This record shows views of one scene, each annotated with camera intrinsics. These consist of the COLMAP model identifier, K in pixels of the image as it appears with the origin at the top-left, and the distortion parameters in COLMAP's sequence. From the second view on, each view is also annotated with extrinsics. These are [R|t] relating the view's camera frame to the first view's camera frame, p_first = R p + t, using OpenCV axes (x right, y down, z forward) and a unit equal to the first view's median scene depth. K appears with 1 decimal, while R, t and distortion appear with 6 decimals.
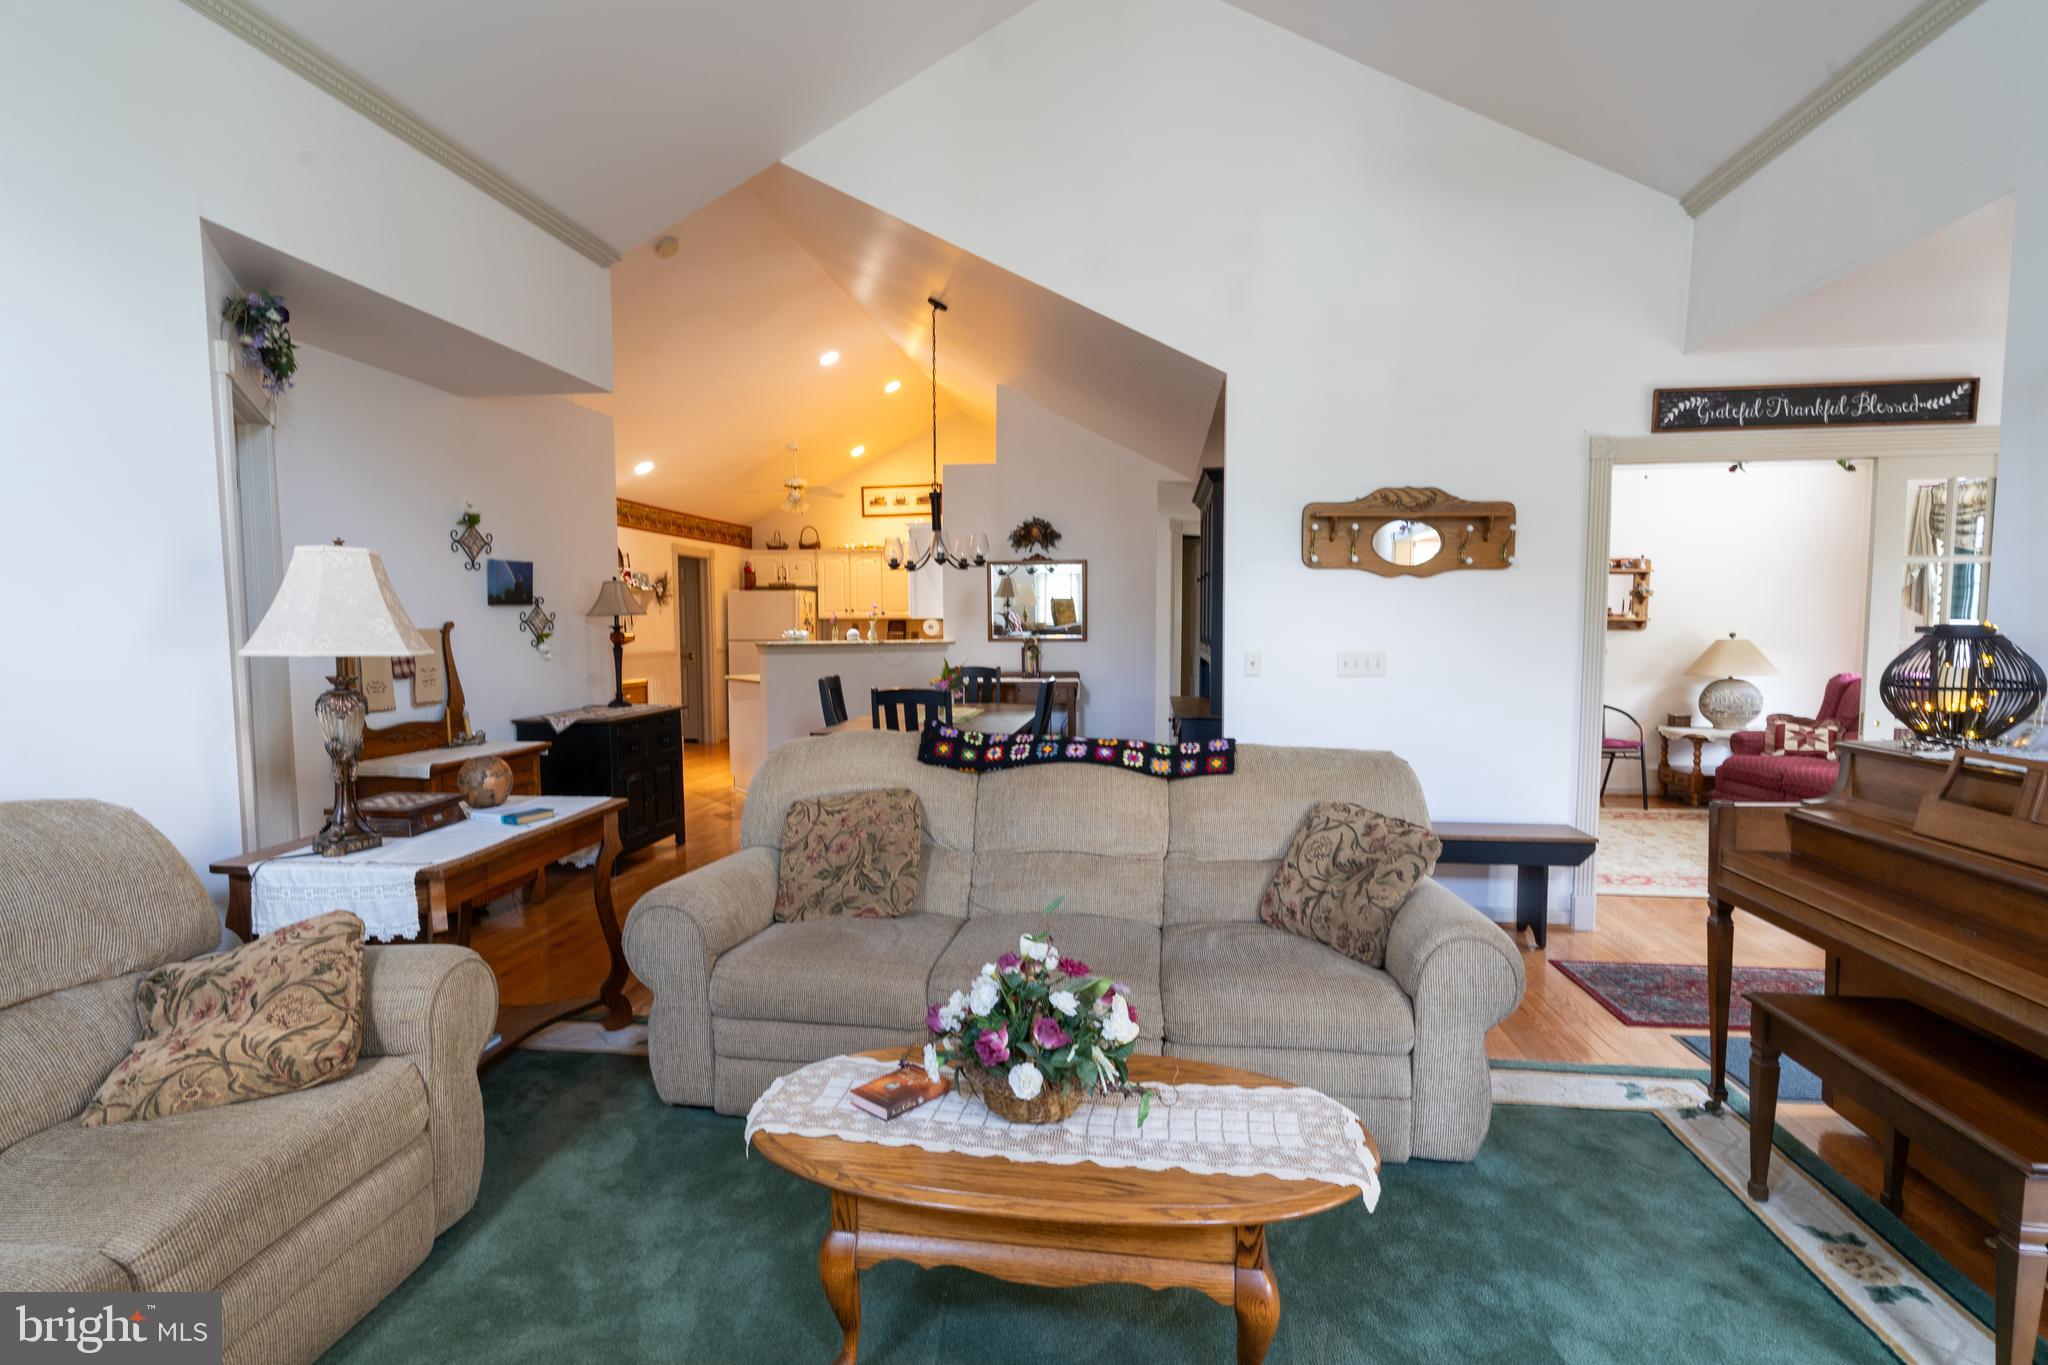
lens RADIAL K [[985.9, 0, 1020.5], [0, 985.9, 680.4], [0, 0, 1]] dist [0.005371, -0.001303]
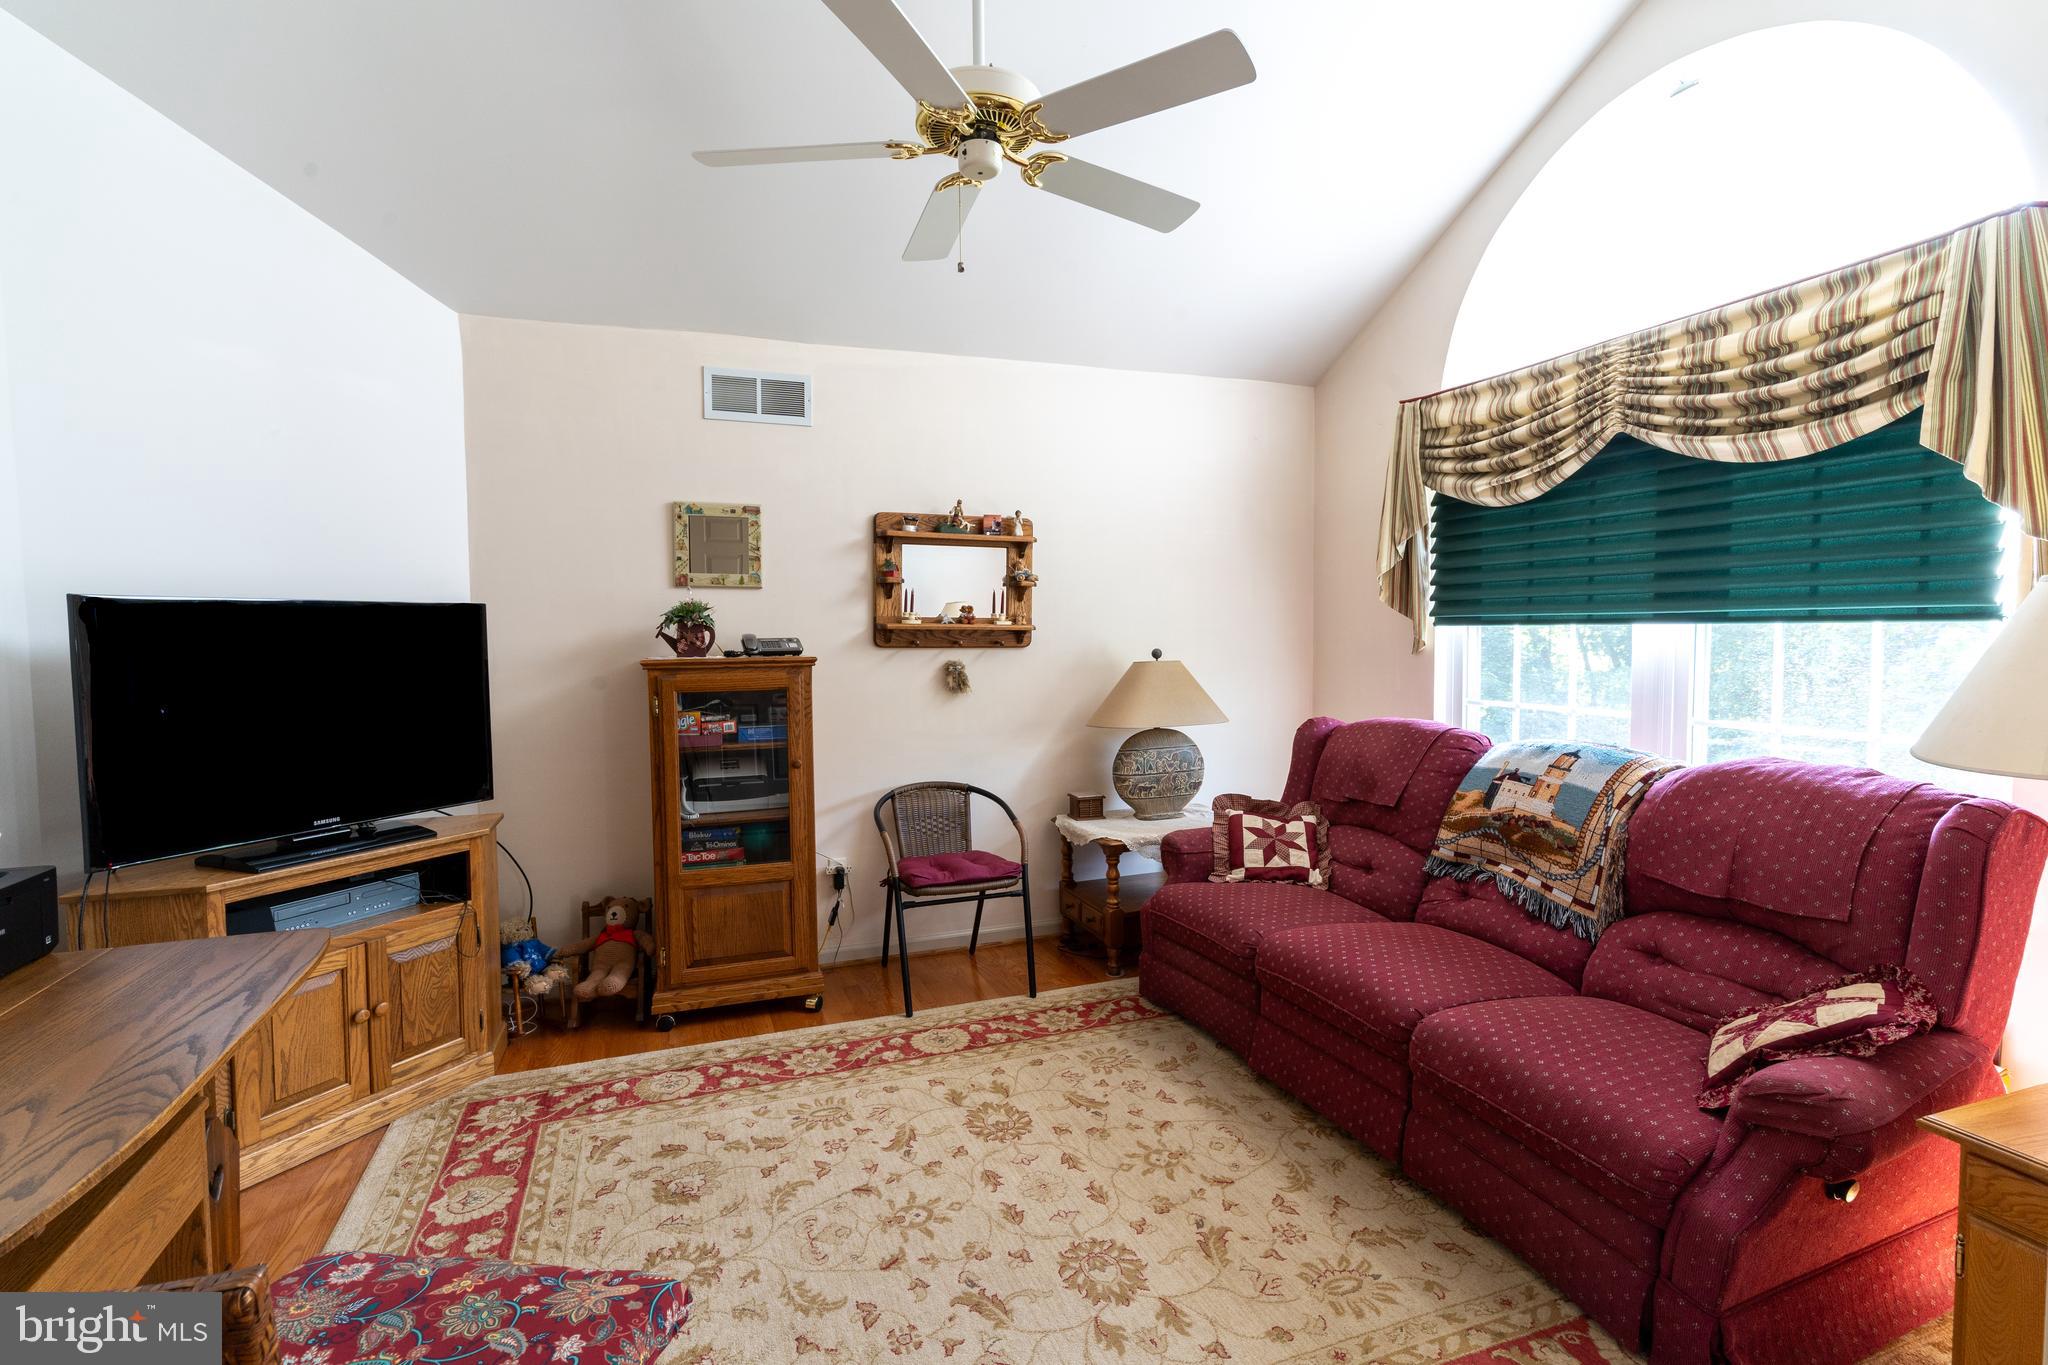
lens RADIAL K [[985.9, 0, 1022.0], [0, 985.9, 678.4], [0, 0, 1]] dist [0.005371, -0.001303]
pose [[0.883436, -0.031551, 0.467489, 0.409368], [0.038617, 0.999239, -0.005537, -0.033482], [-0.466959, 0.022944, 0.883981, 0.567179]]
